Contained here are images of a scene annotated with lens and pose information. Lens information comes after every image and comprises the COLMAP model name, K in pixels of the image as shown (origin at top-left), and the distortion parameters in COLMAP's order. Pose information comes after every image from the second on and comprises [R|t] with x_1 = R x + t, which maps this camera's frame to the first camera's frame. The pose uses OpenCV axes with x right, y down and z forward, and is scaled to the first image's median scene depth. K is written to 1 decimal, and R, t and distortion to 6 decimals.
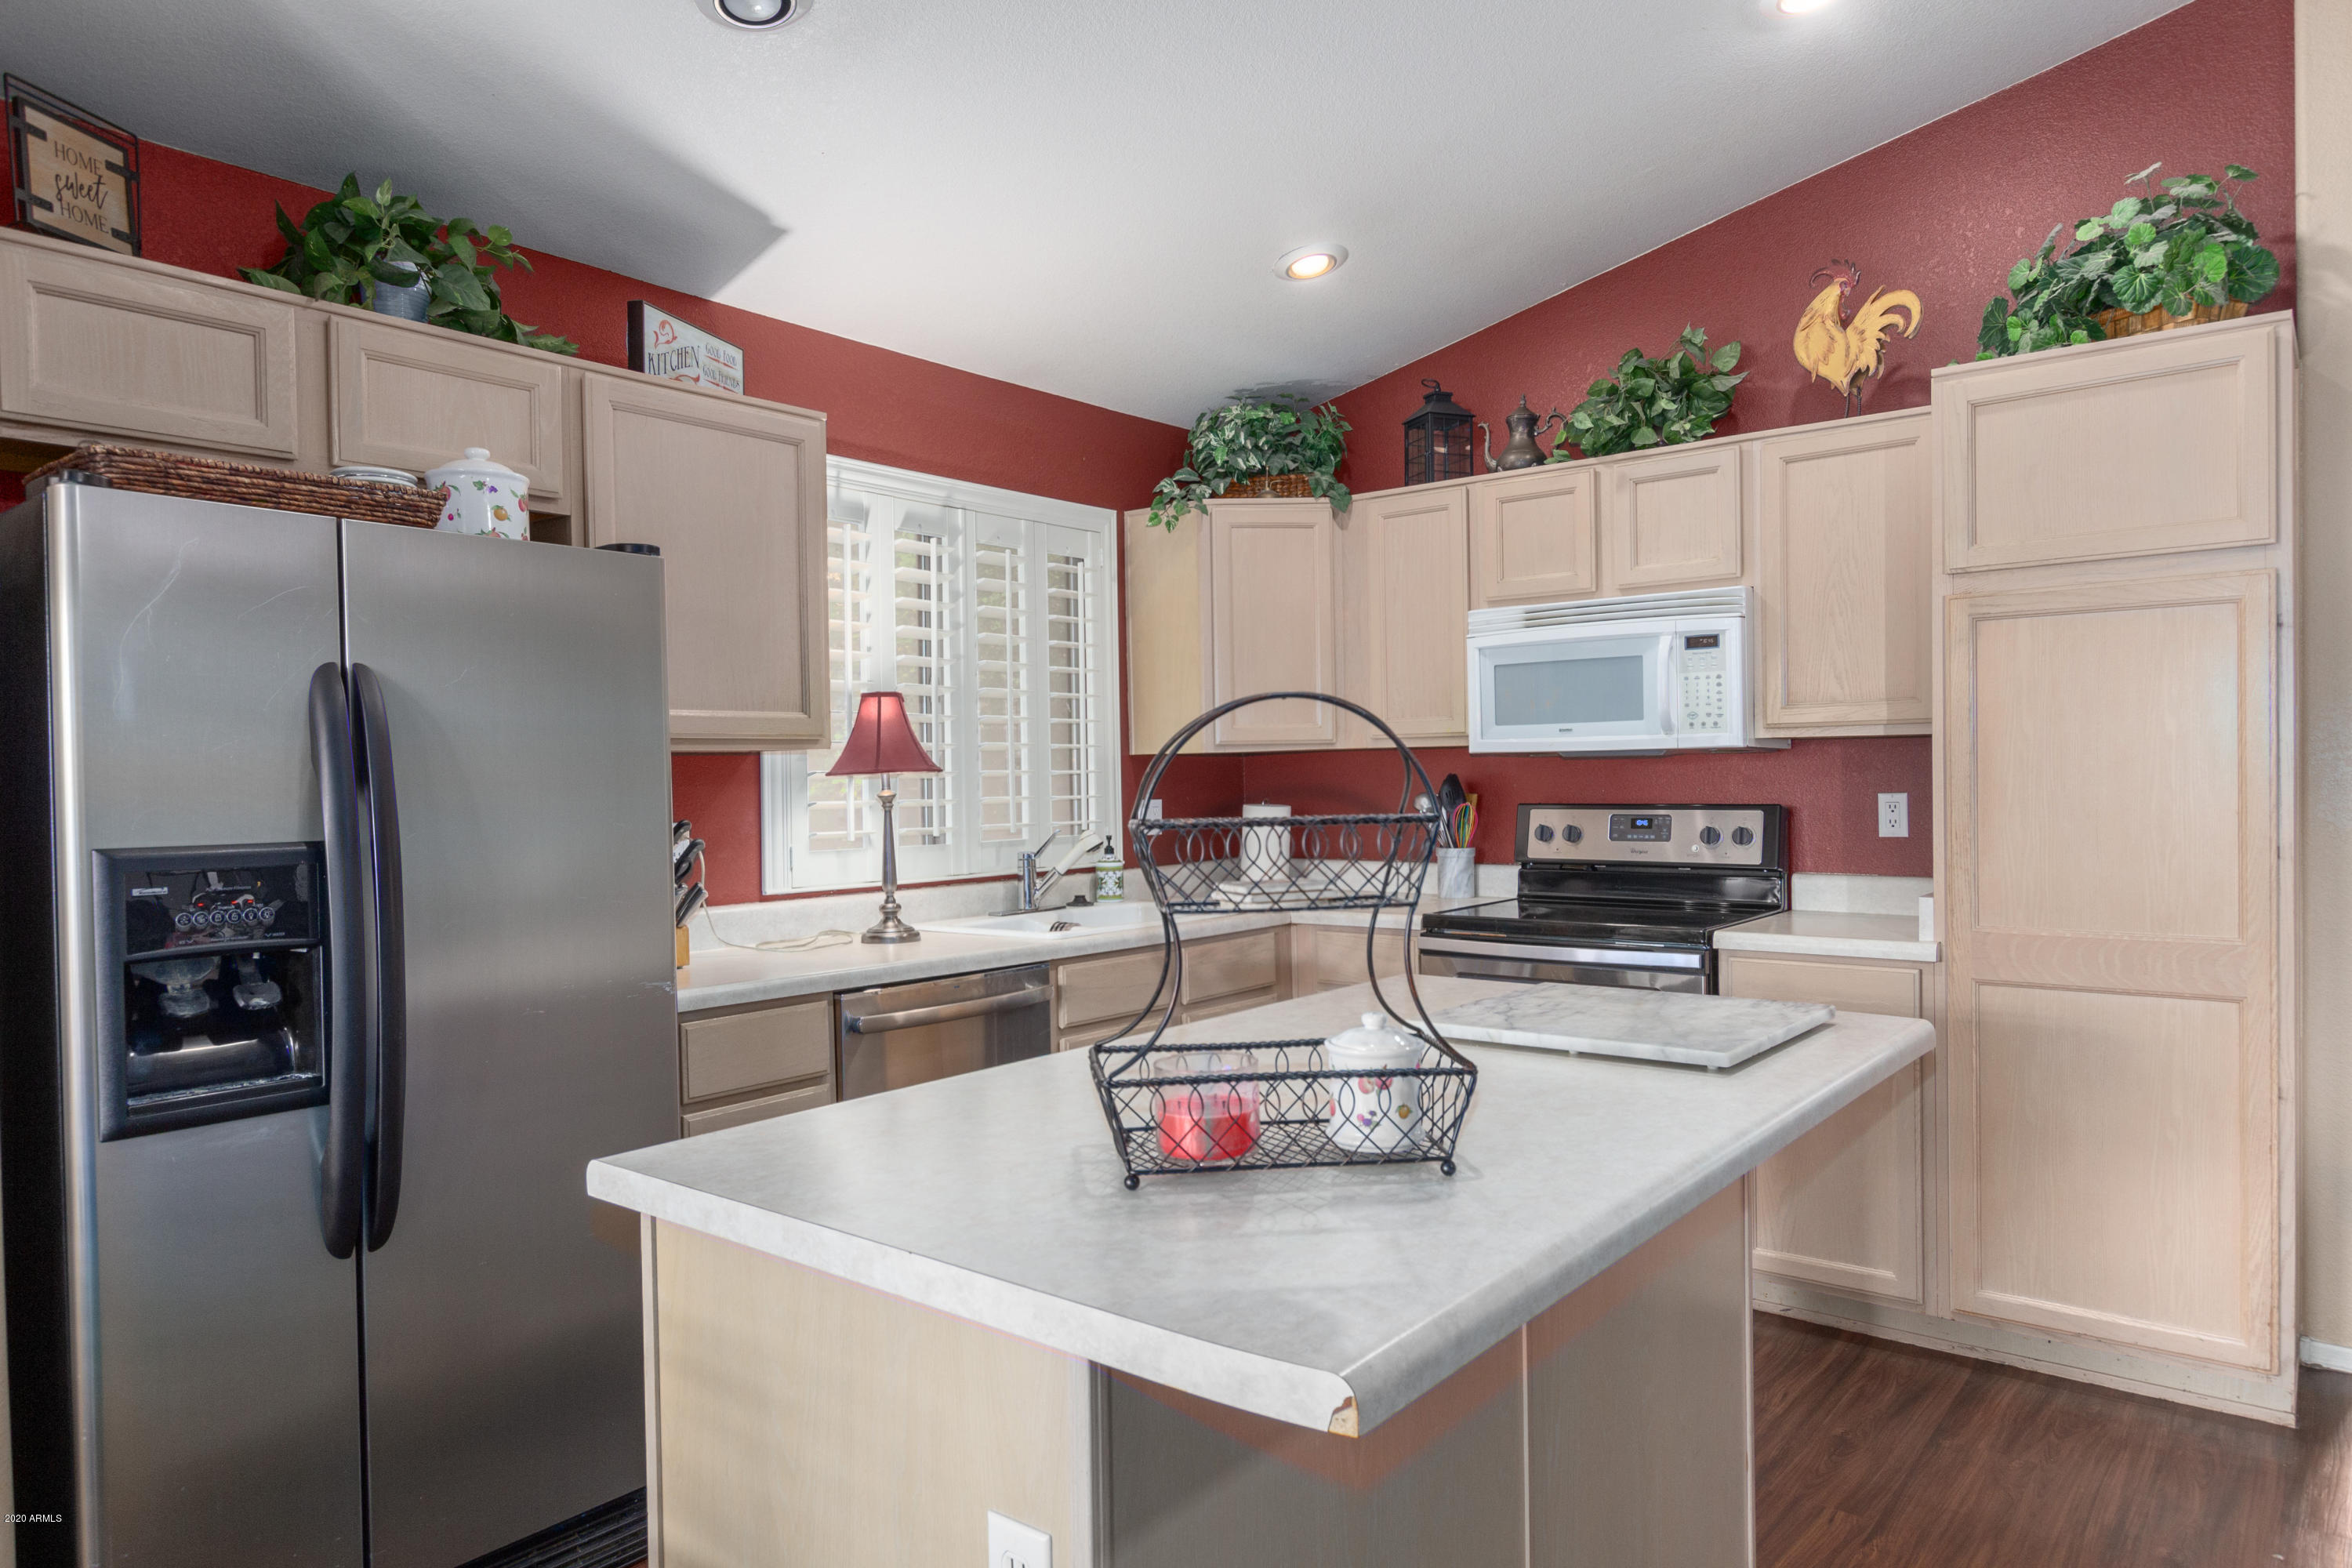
lens RADIAL K [[1446.5, 0, 1176.0], [0, 1446.5, 784.0], [0, 0, 1]] dist [0.006903, -0.001773]
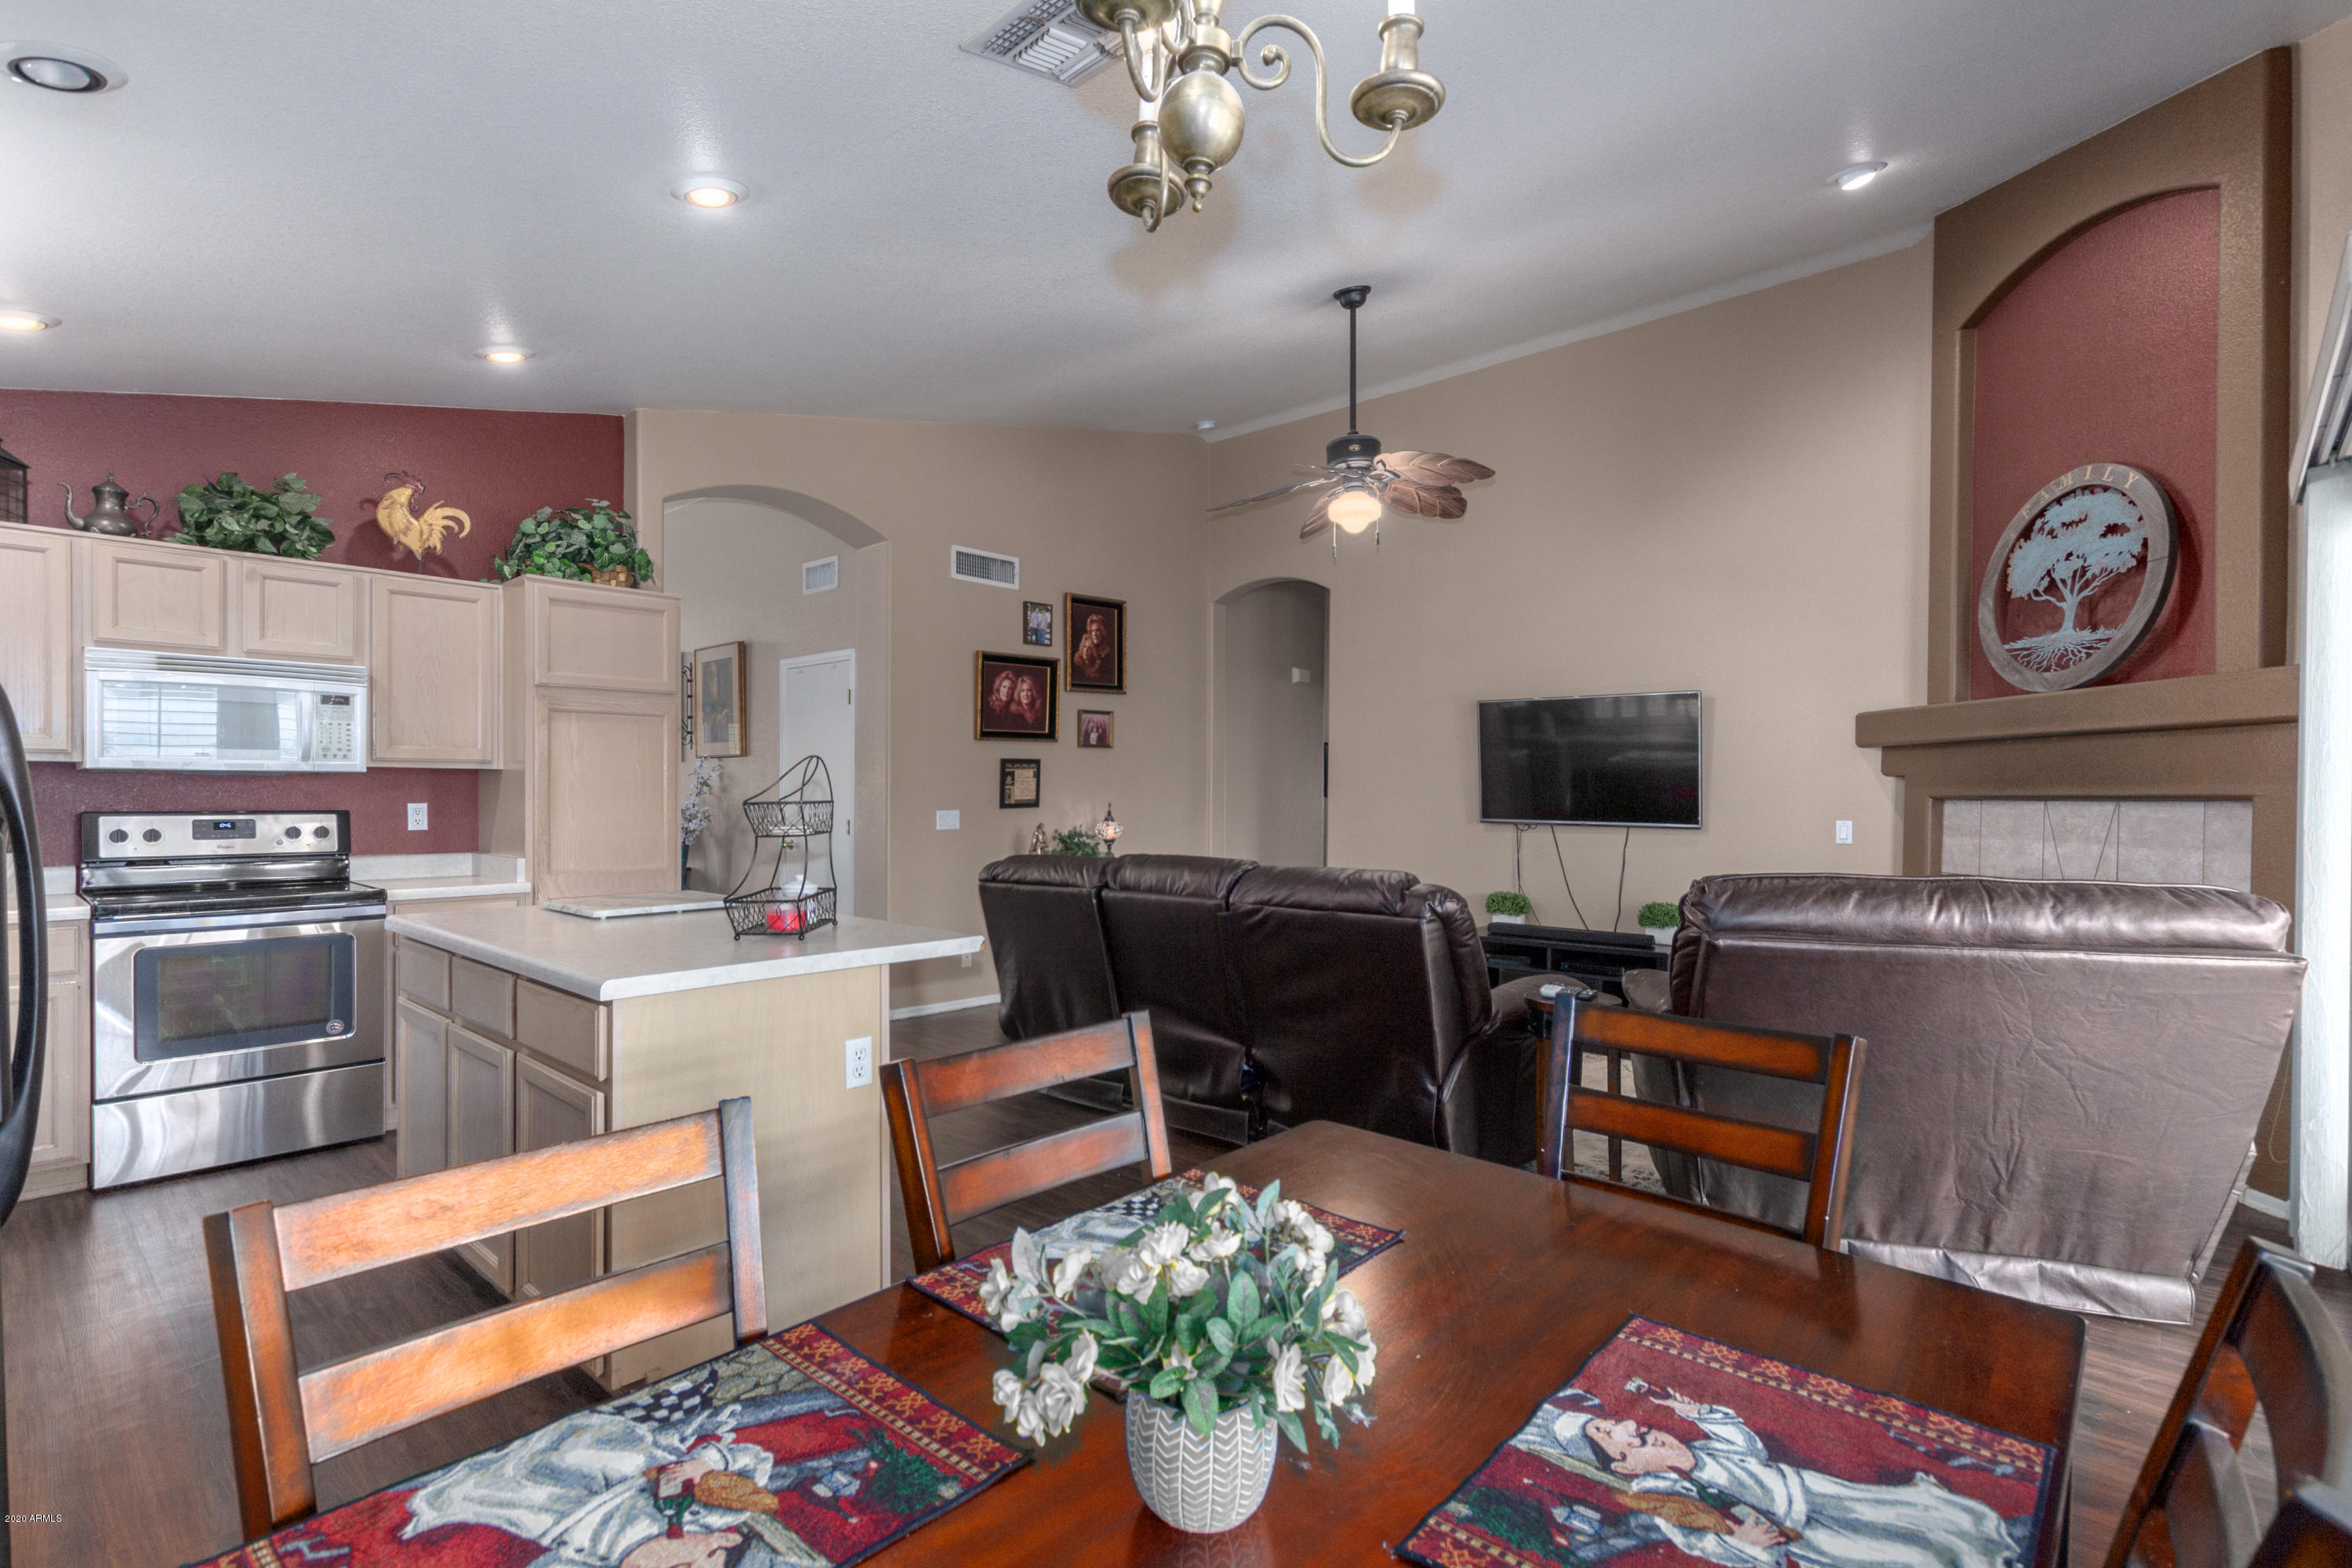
lens RADIAL K [[1124.5, 0, 1181.8], [0, 1124.5, 795.0], [0, 0, 1]] dist [0.011560, -0.000259]
pose [[0.062639, 0.011204, 0.997973, -0.724458], [0.001315, 0.999935, -0.011309, 0.012931], [-0.998035, 0.002020, 0.062620, 0.060482]]
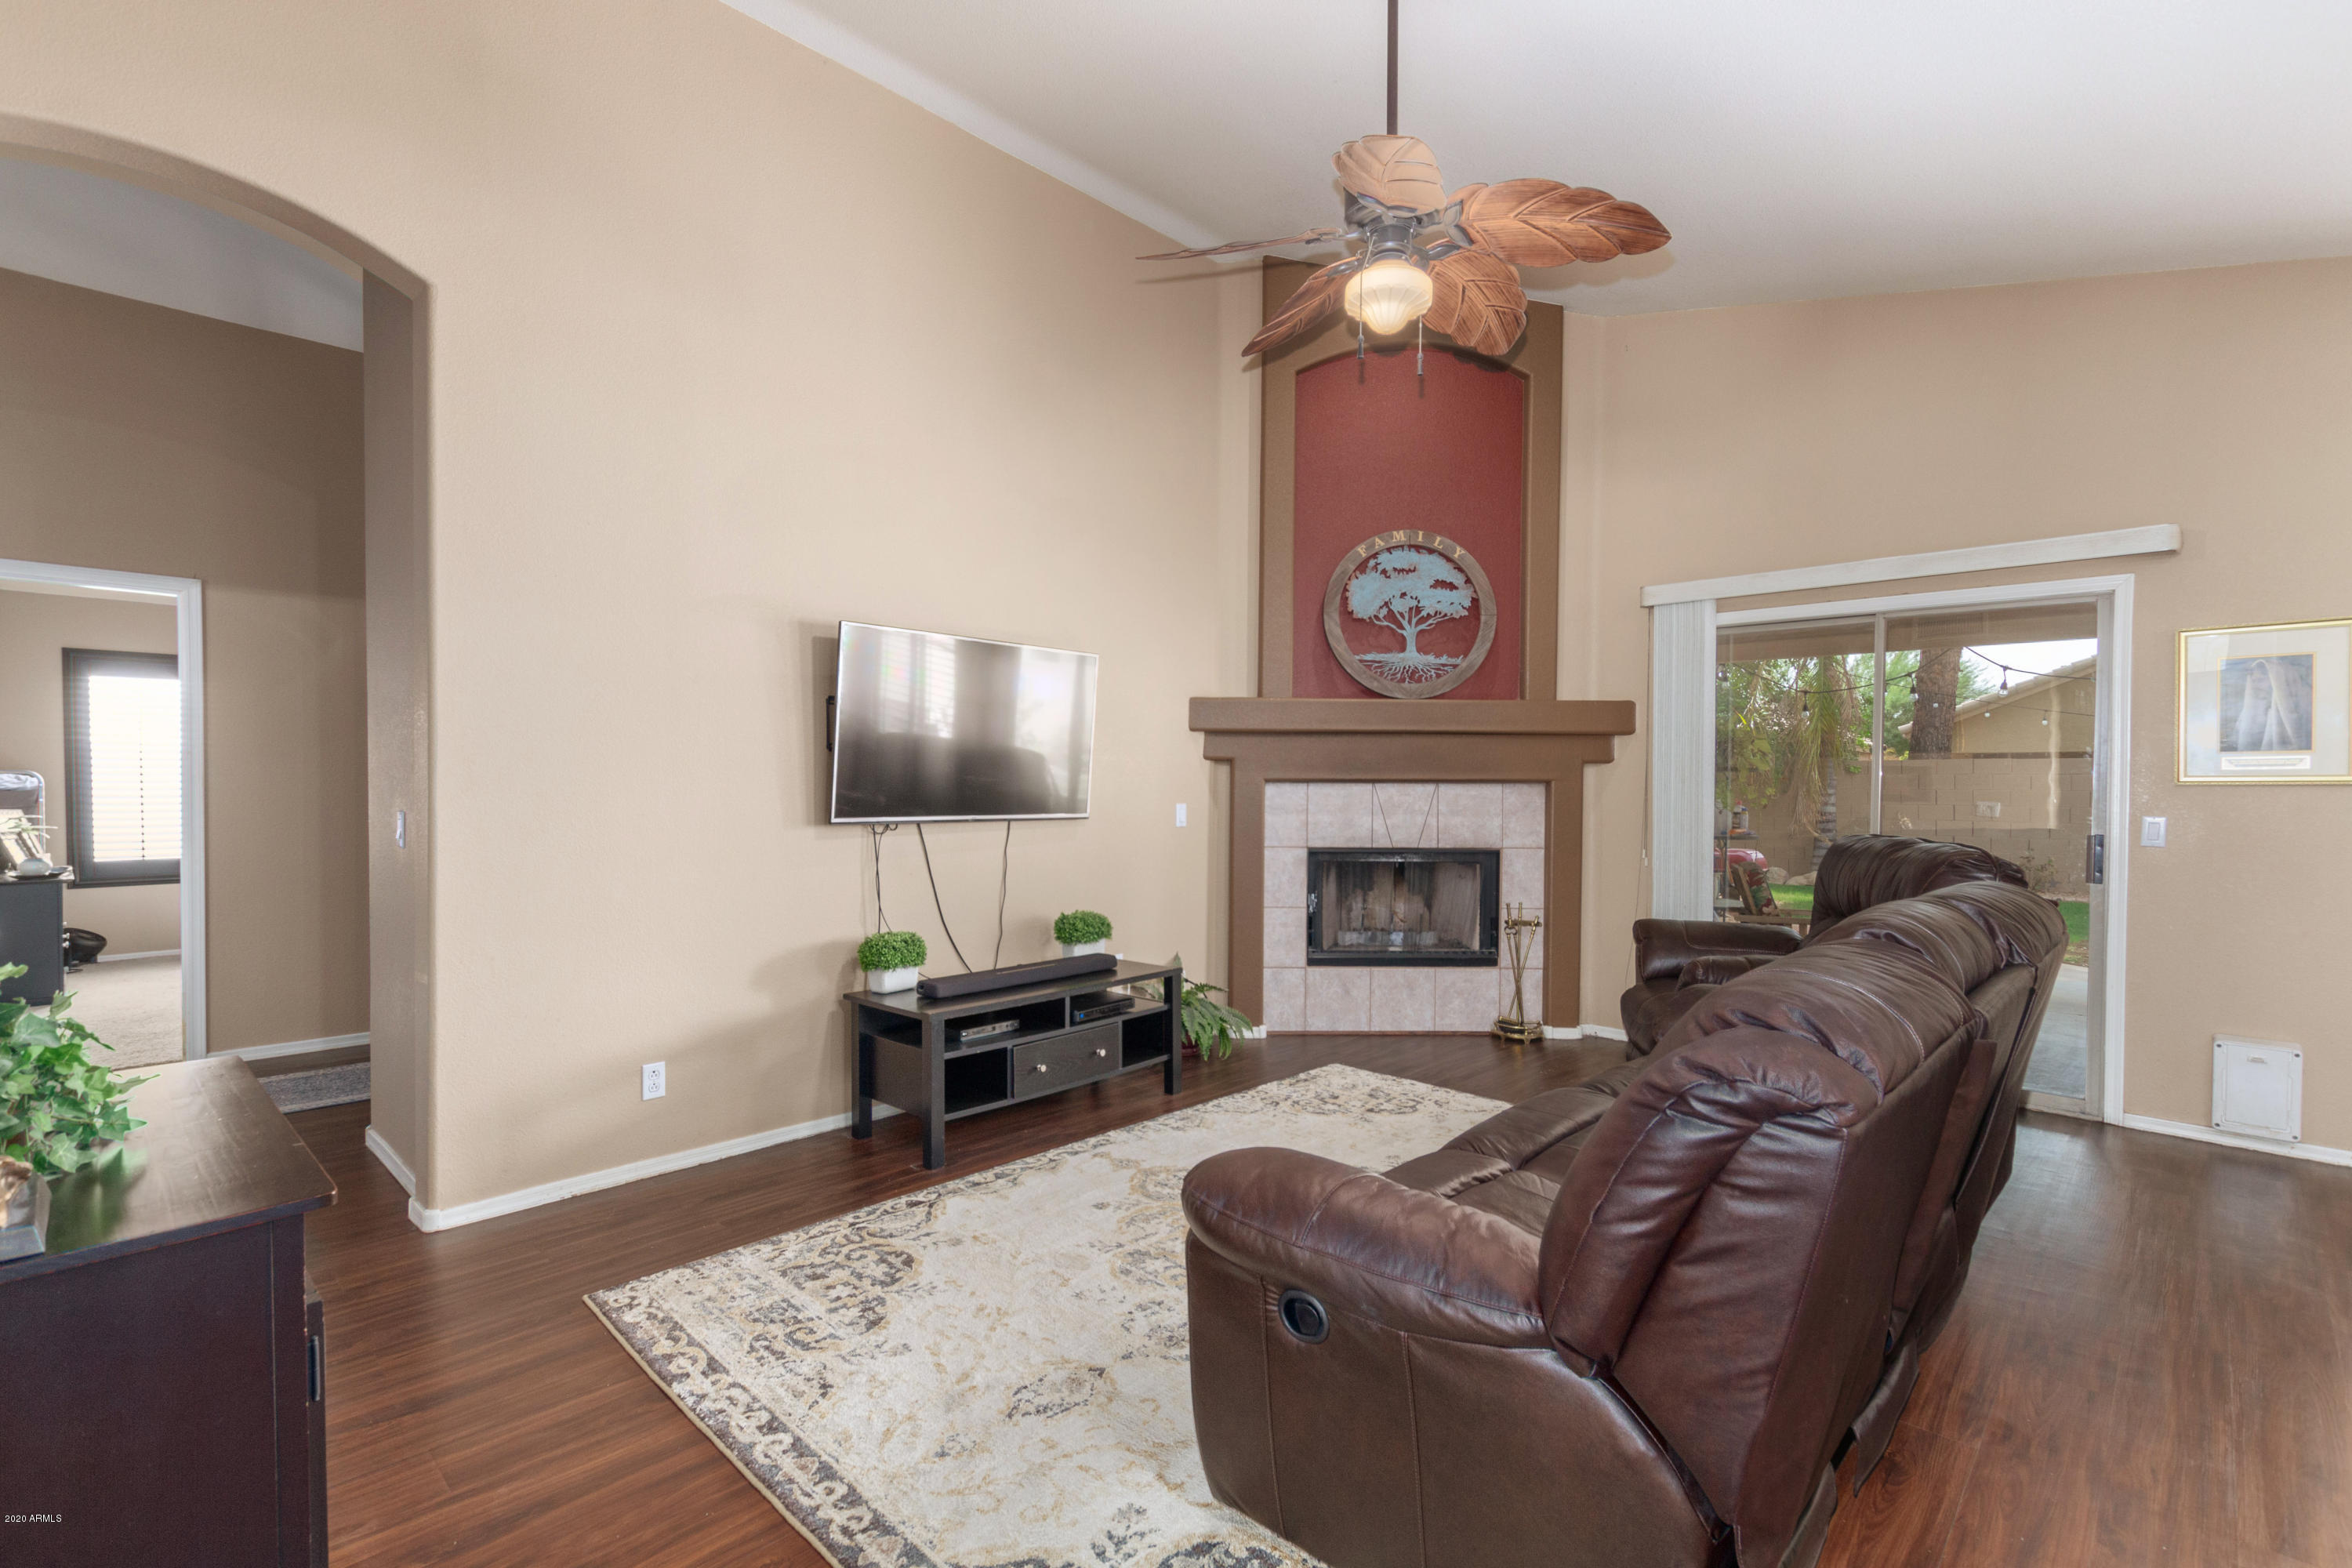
lens RADIAL K [[1072.0, 0, 1183.6], [0, 1072.0, 797.6], [0, 0, 1]] dist [0.007566, 0.000091]
pose [[-0.996538, 0.006056, 0.082919, 0.672635], [0.008075, 0.999679, 0.024034, -0.010400], [-0.082746, 0.024620, -0.996266, 0.688296]]
